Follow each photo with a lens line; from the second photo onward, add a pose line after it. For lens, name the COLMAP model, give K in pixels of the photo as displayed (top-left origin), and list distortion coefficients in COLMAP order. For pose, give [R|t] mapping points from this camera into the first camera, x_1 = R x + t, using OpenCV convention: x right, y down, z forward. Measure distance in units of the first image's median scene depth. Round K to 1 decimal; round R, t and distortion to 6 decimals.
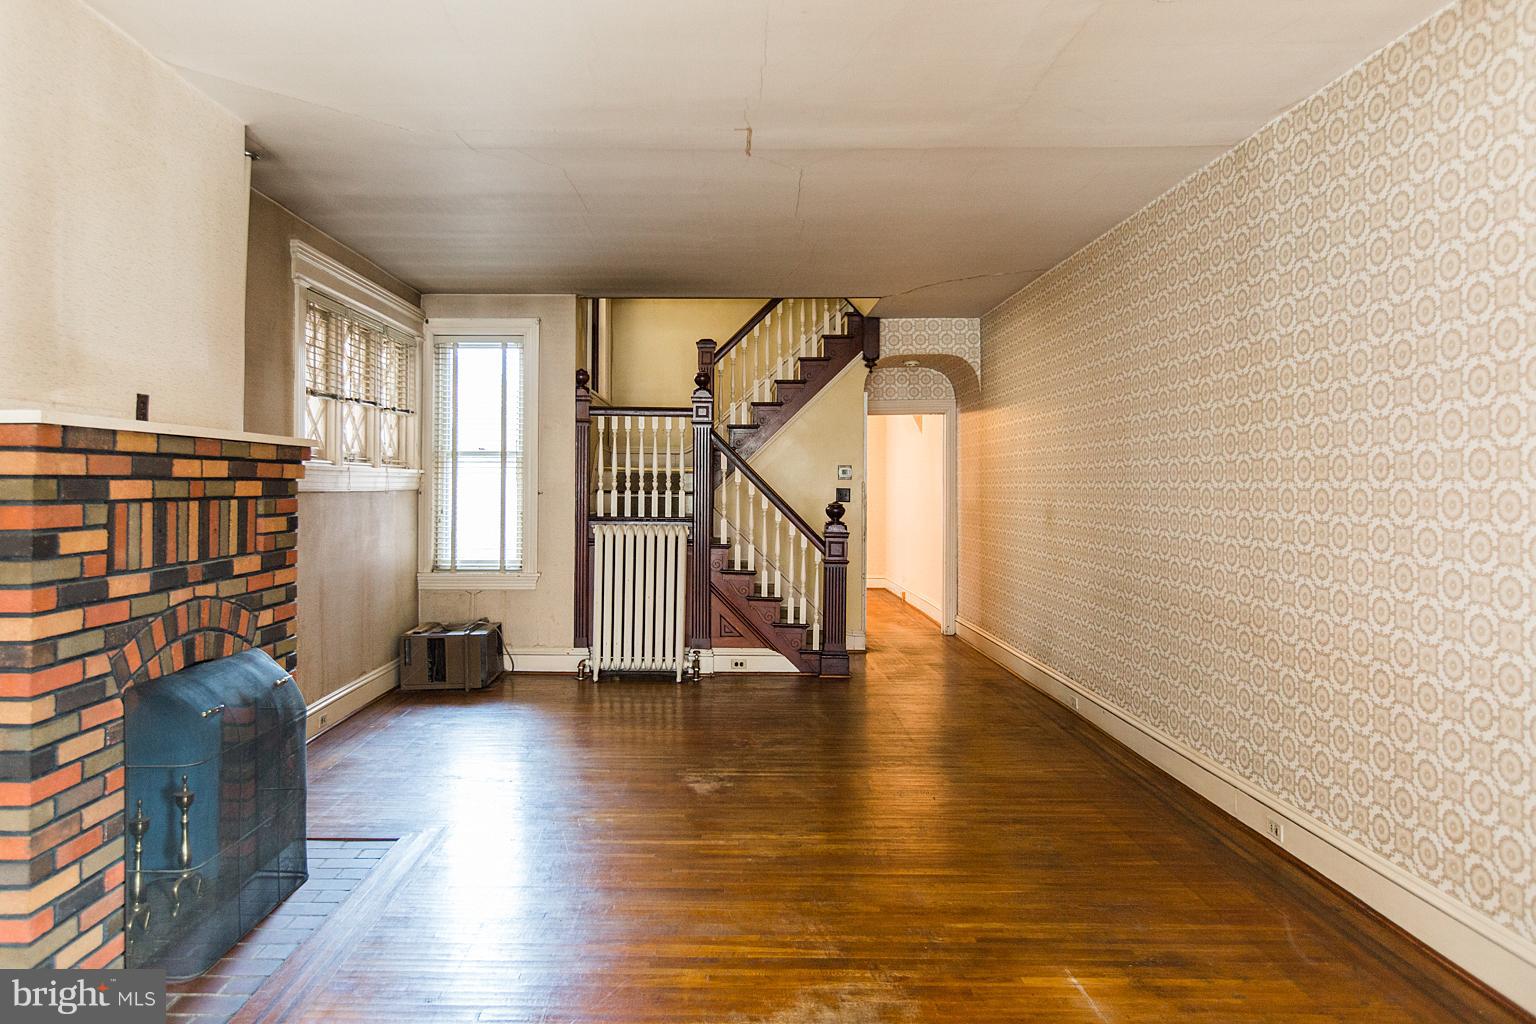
lens RADIAL K [[1030.2, 0, 708.2], [0, 1030.2, 472.1], [0, 0, 1]] dist [0.001884, -0.000588]
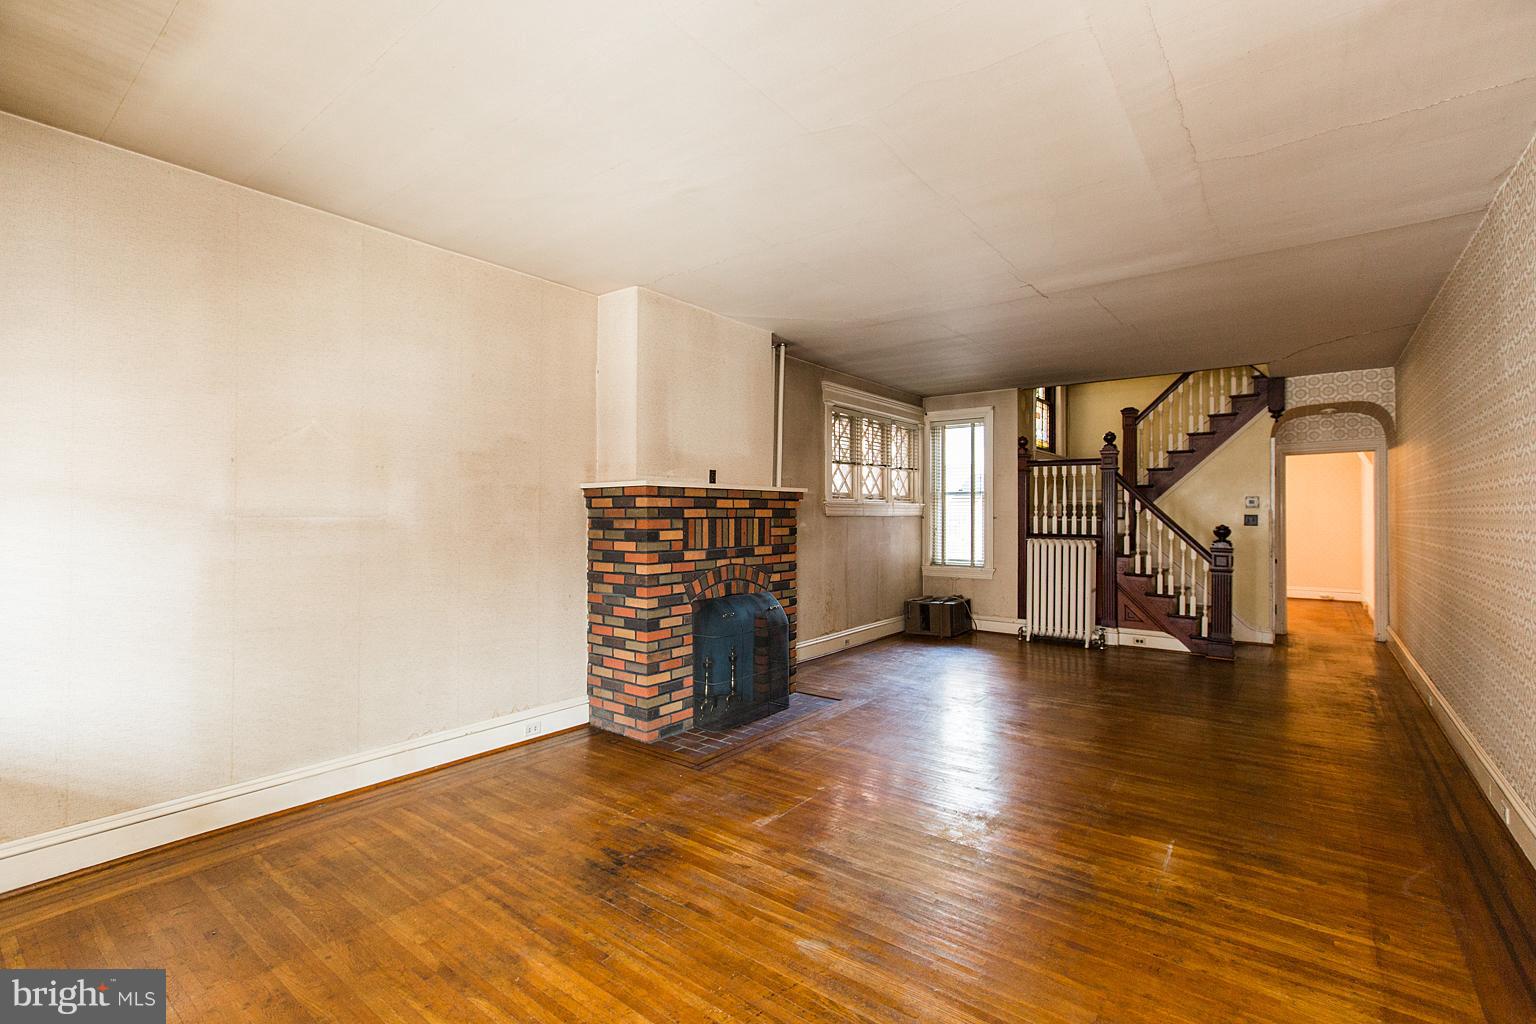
lens RADIAL K [[691.4, 0, 763.9], [0, 691.4, 507.0], [0, 0, 1]] dist [0.004727, -0.000731]
pose [[0.802021, -0.008082, -0.597241, 0.341727], [0.008850, 0.999959, -0.001648, 0.005031], [0.597230, -0.003964, 0.802060, -0.093846]]
